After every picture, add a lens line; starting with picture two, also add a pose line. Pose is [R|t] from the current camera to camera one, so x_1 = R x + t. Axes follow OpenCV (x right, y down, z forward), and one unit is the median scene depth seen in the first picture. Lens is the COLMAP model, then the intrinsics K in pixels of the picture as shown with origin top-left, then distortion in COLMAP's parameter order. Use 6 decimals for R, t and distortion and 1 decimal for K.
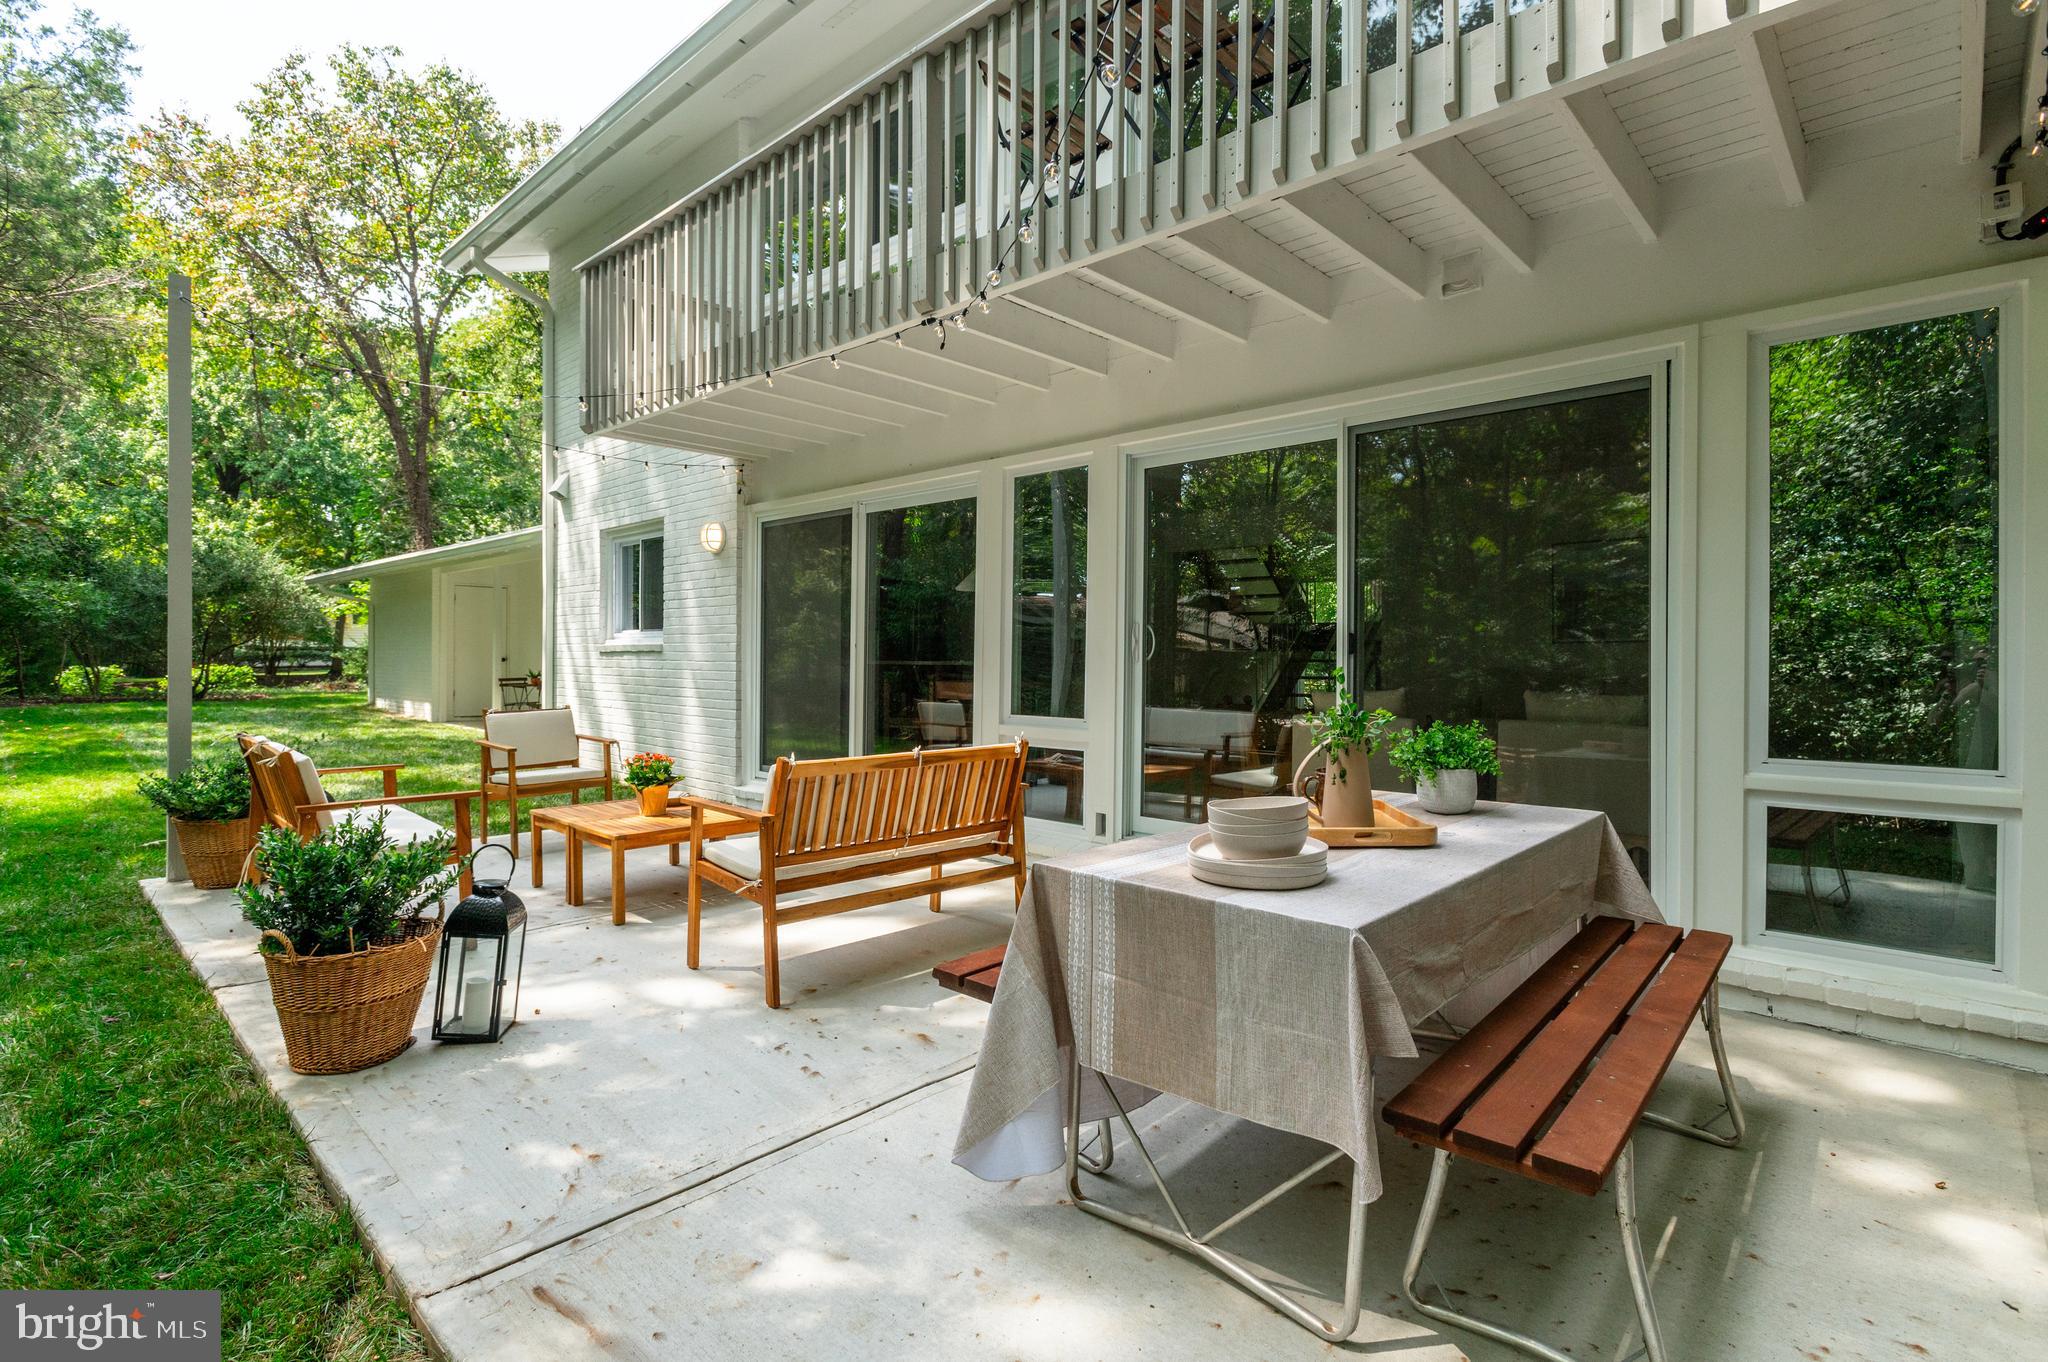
lens RADIAL K [[990.5, 0, 1024.0], [0, 990.5, 681.0], [0, 0, 1]] dist [-0.016424, -0.000603]
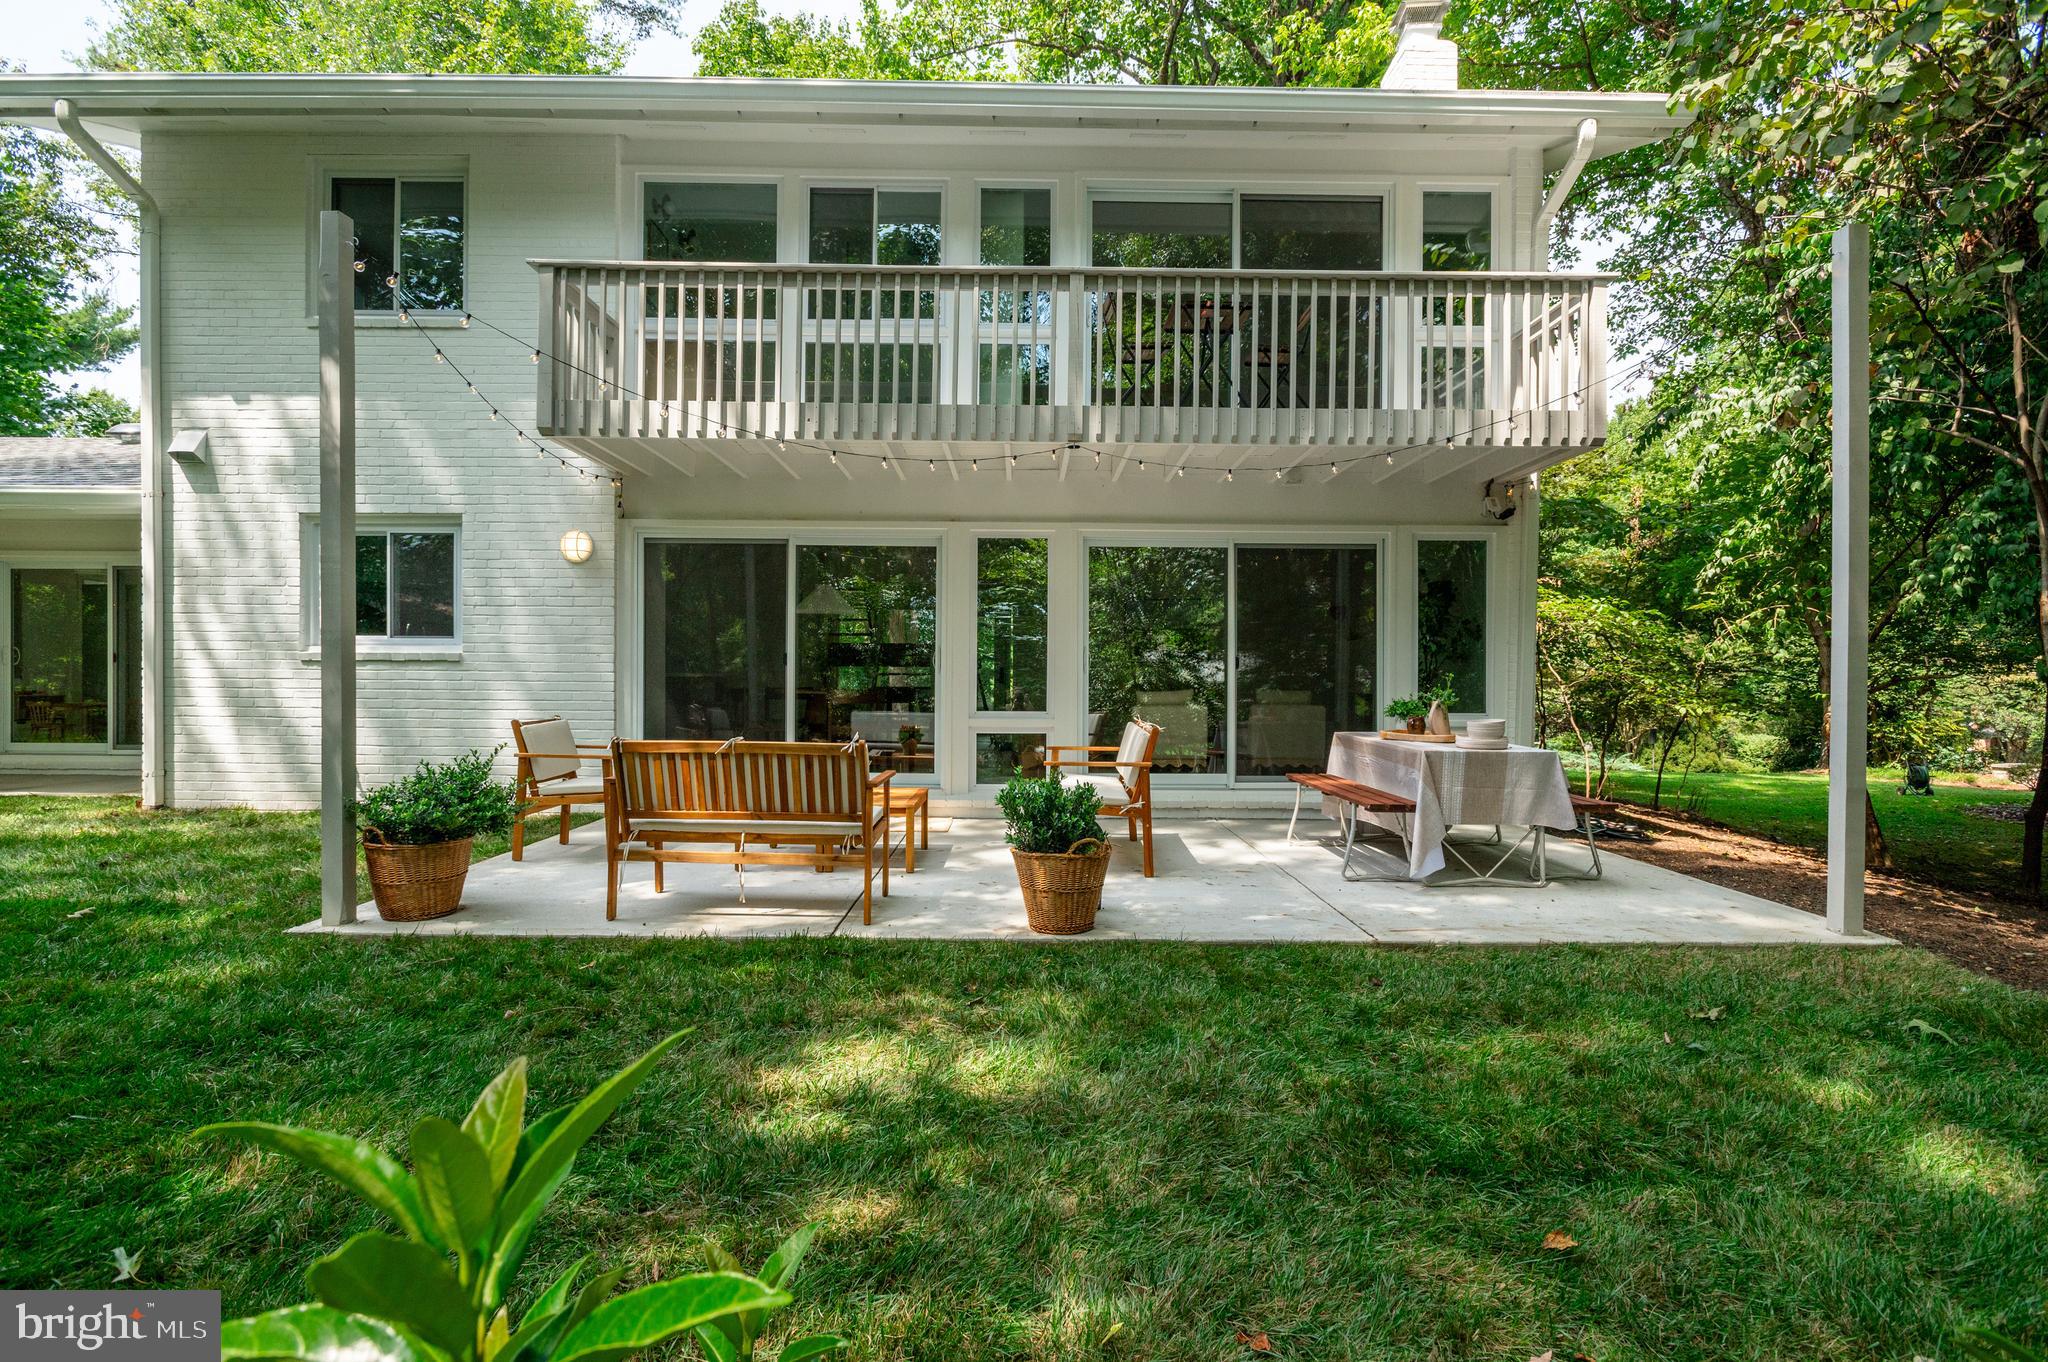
lens RADIAL K [[963.7, 0, 1023.0], [0, 963.7, 722.3], [0, 0, 1]] dist [-0.016735, -0.000152]
pose [[0.714165, -0.032855, 0.699206, -0.770987], [0.013552, 0.999360, 0.033117, 0.005964], [-0.699847, -0.014175, 0.714153, -0.003324]]
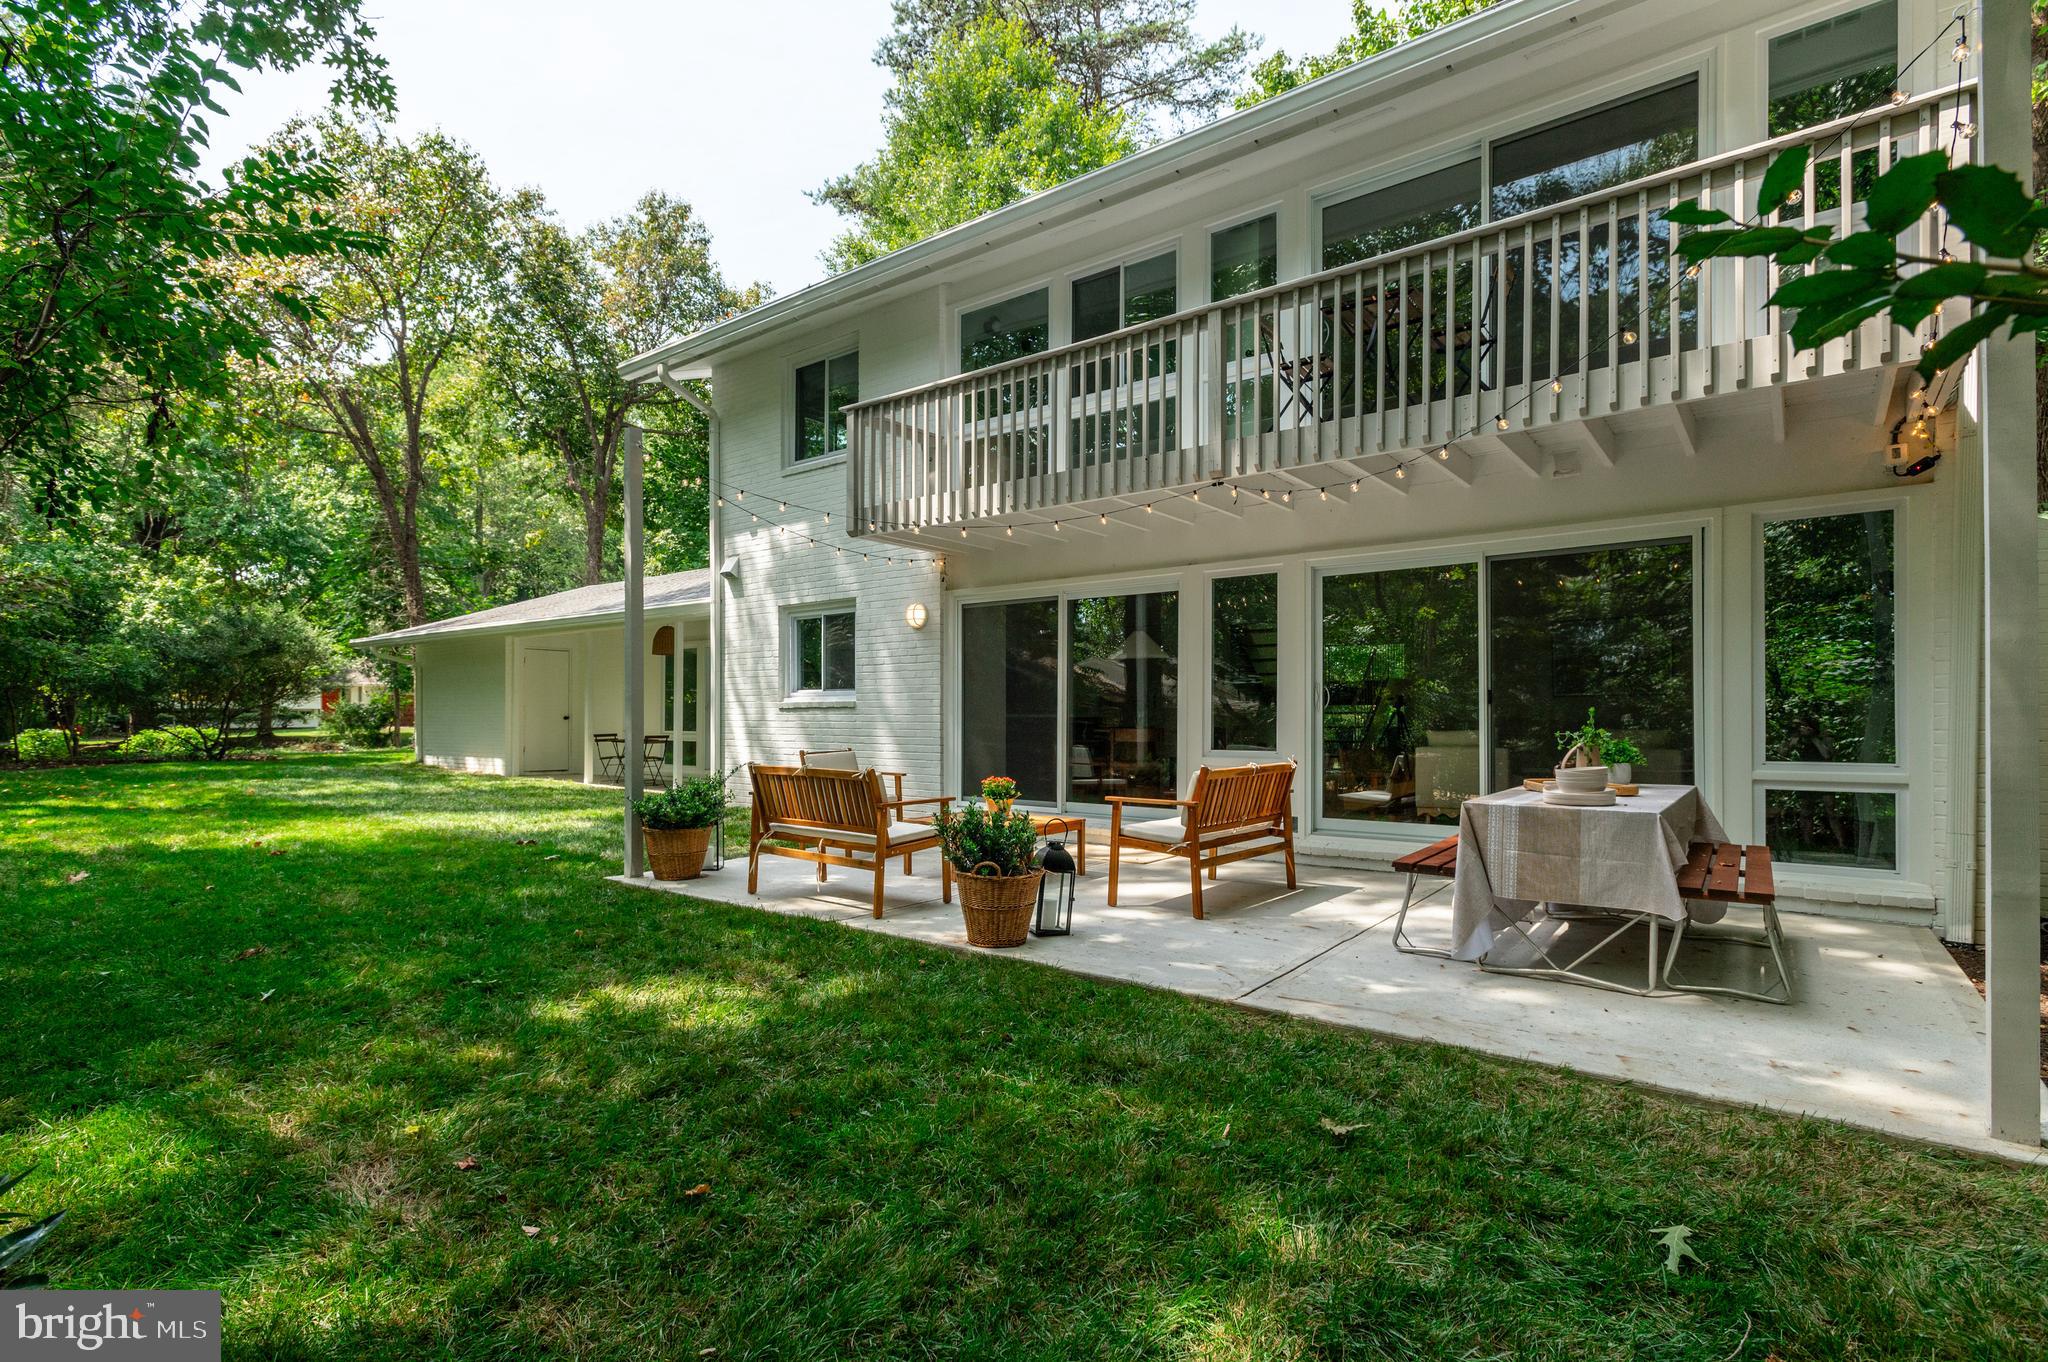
lens RADIAL K [[994.4, 0, 1018.8], [0, 994.4, 731.5], [0, 0, 1]] dist [0.001633, 0.000431]
pose [[0.996249, -0.006552, 0.086280, -0.337483], [0.007272, 0.999941, -0.008029, 0.014433], [-0.086223, 0.008627, 0.996239, -0.304445]]
